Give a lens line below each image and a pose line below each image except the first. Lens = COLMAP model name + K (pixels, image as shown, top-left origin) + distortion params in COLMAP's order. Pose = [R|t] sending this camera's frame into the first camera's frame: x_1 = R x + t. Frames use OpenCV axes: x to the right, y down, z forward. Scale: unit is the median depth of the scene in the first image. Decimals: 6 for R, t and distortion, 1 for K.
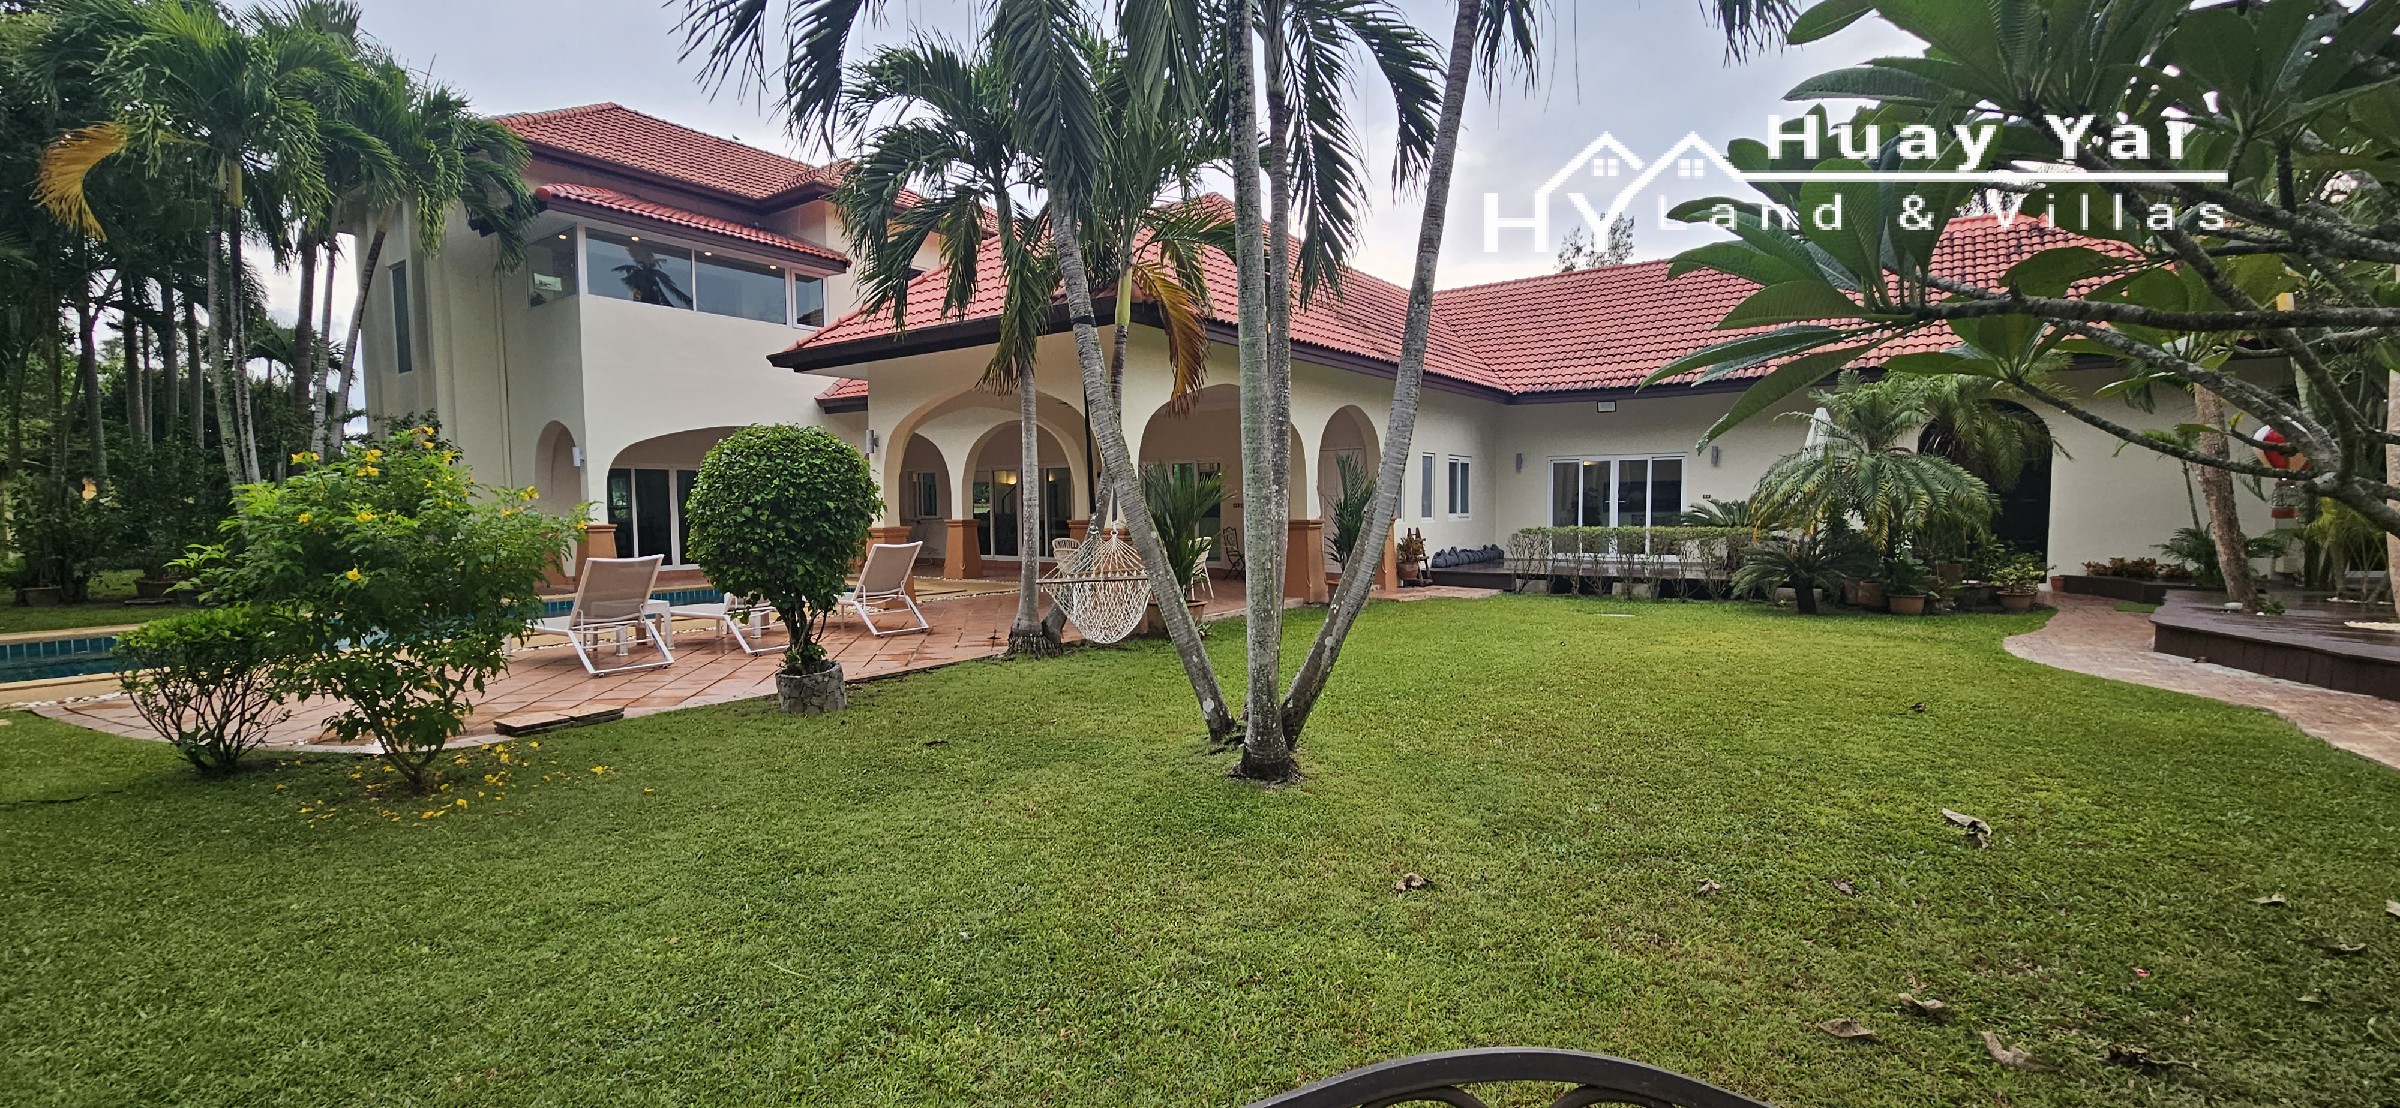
lens RADIAL K [[1000.9, 0, 1193.6], [0, 1000.9, 568.1], [0, 0, 1]] dist [0.000089, 0.000118]
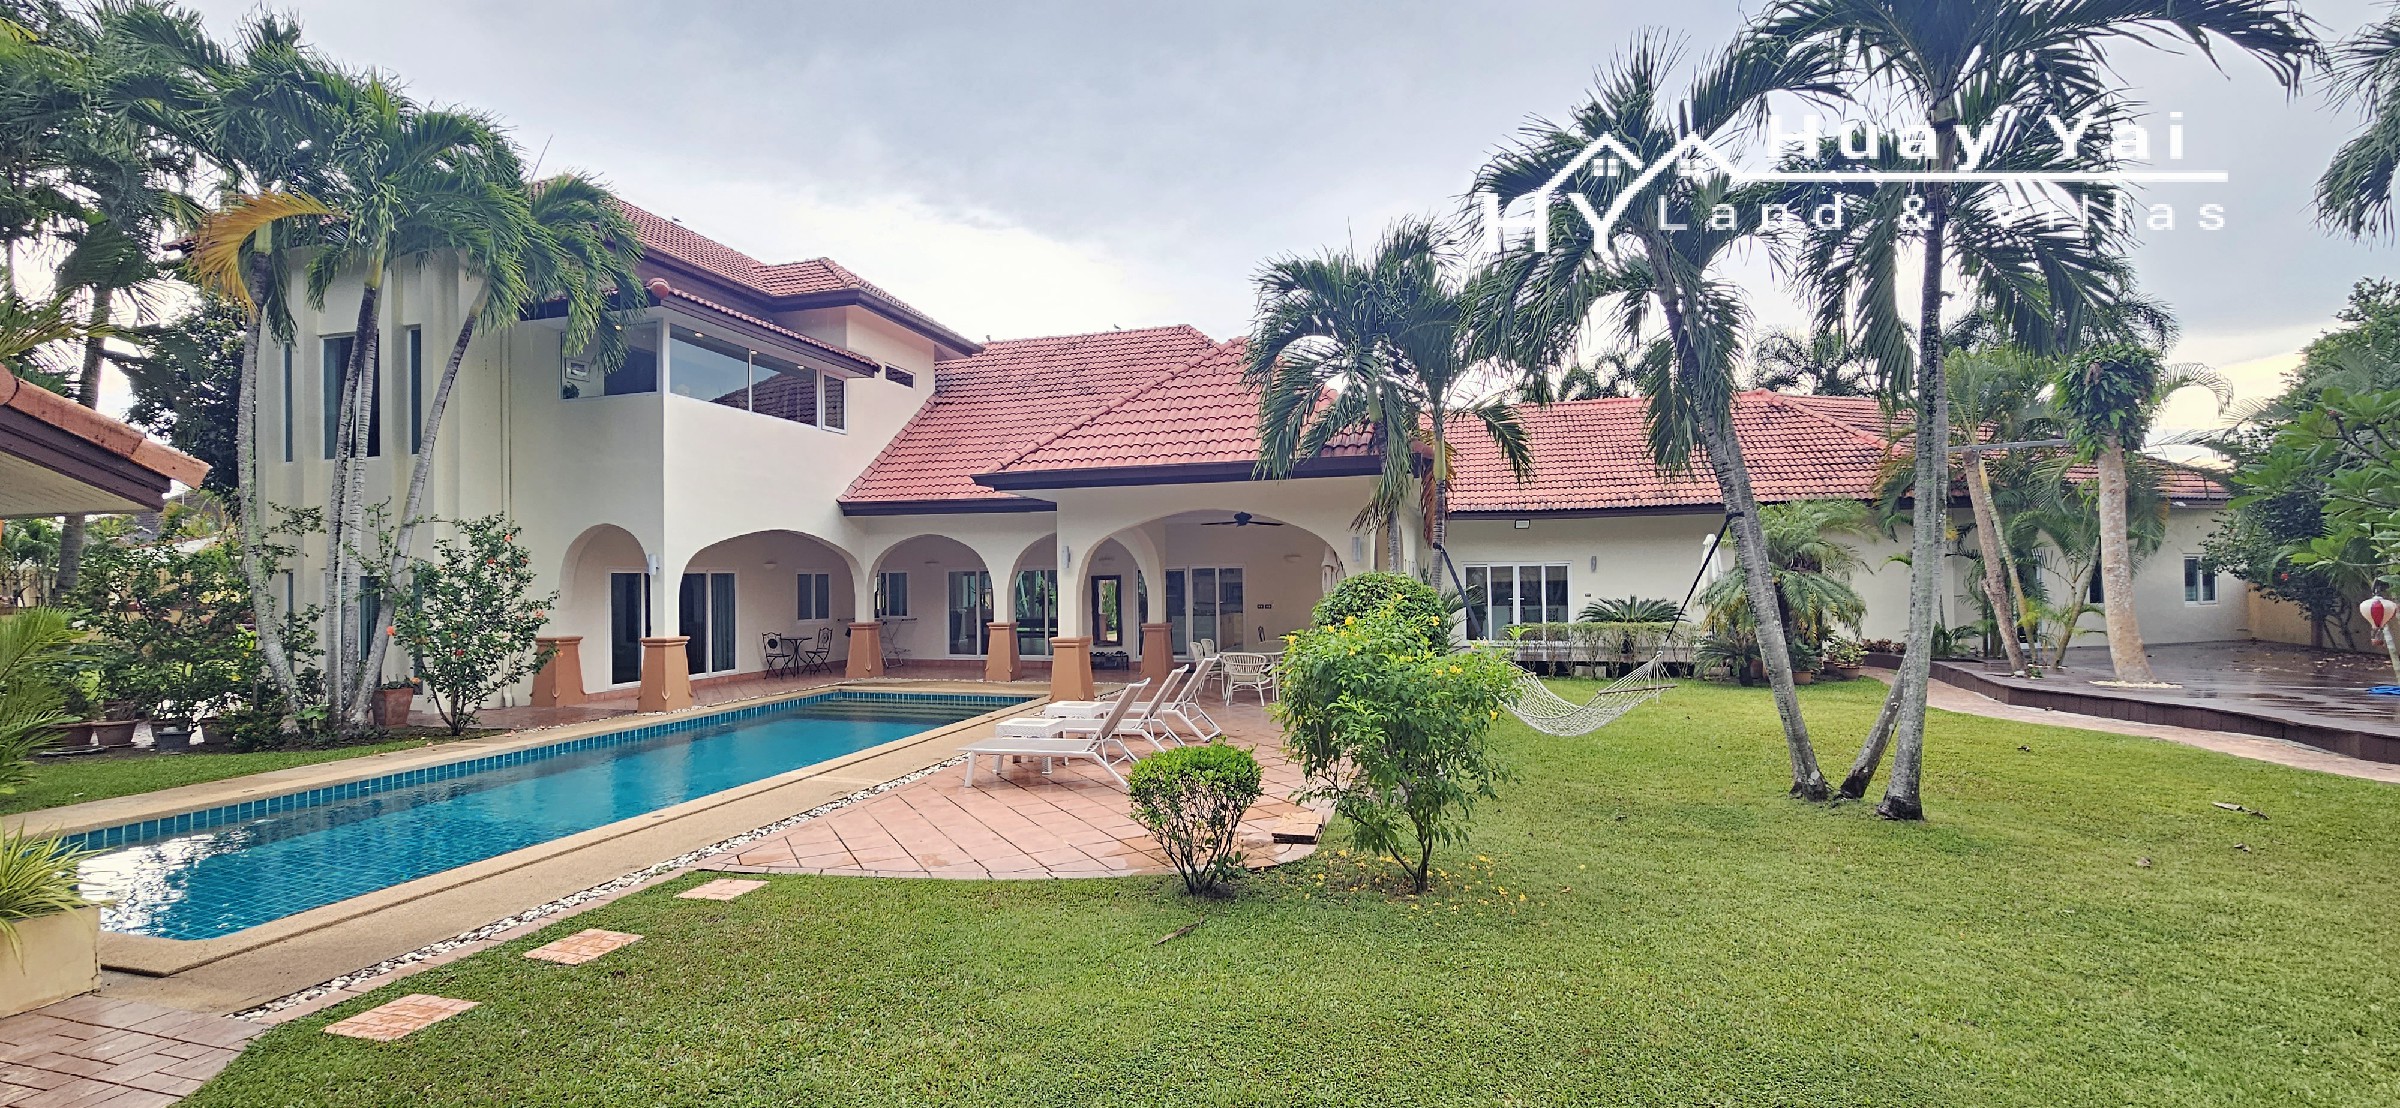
lens RADIAL K [[986.2, 0, 1193.4], [0, 986.2, 563.3], [0, 0, 1]] dist [-0.002128, -0.000450]
pose [[0.943099, 0.005058, 0.332473, -0.450794], [0.023788, 0.996296, -0.082637, -0.023772], [-0.331659, 0.085844, 0.939485, -0.022452]]
